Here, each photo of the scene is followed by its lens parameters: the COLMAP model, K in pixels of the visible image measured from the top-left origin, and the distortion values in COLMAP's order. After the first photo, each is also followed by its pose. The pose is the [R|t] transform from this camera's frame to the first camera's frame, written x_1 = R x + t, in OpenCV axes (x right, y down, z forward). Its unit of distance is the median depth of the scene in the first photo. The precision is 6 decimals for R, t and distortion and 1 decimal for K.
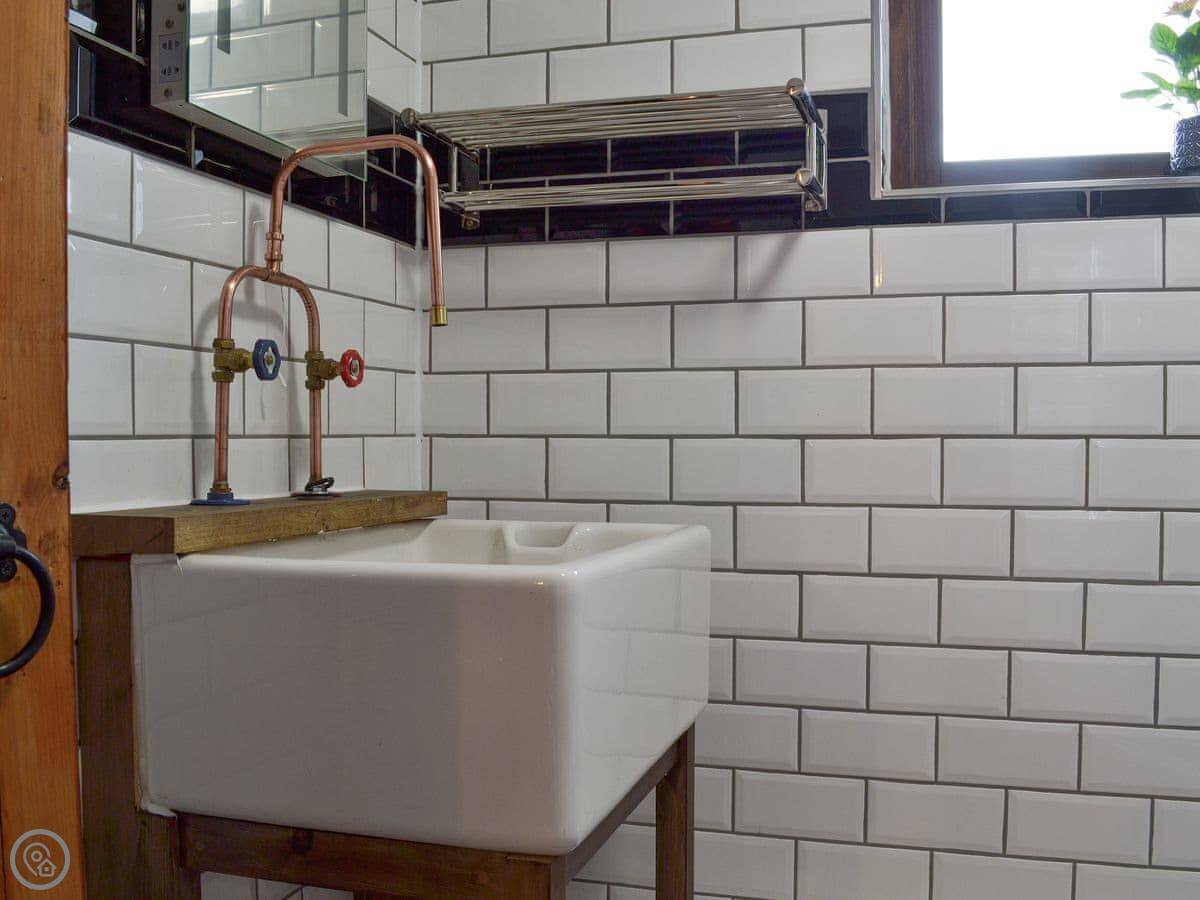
lens RADIAL K [[1097.5, 0, 602.0], [0, 1097.5, 475.3], [0, 0, 1]] dist [-0.090424, 0.001631]
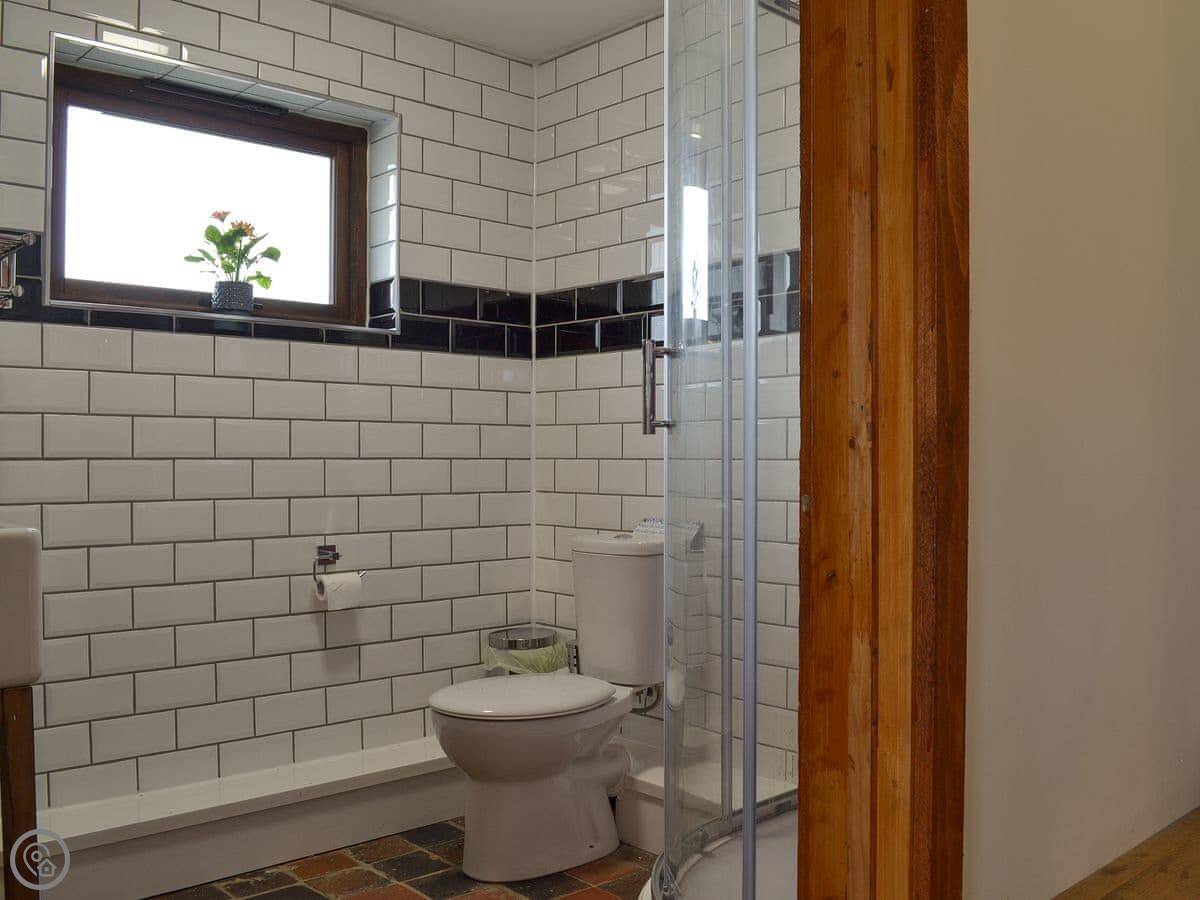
lens RADIAL K [[1097.5, 0, 602.0], [0, 1097.5, 475.3], [0, 0, 1]] dist [-0.090424, 0.001631]
pose [[0.521869, -0.013482, 0.852919, -0.653138], [0.030594, 0.999528, -0.002920, 0.016803], [-0.852477, 0.027618, 0.522035, -0.477027]]
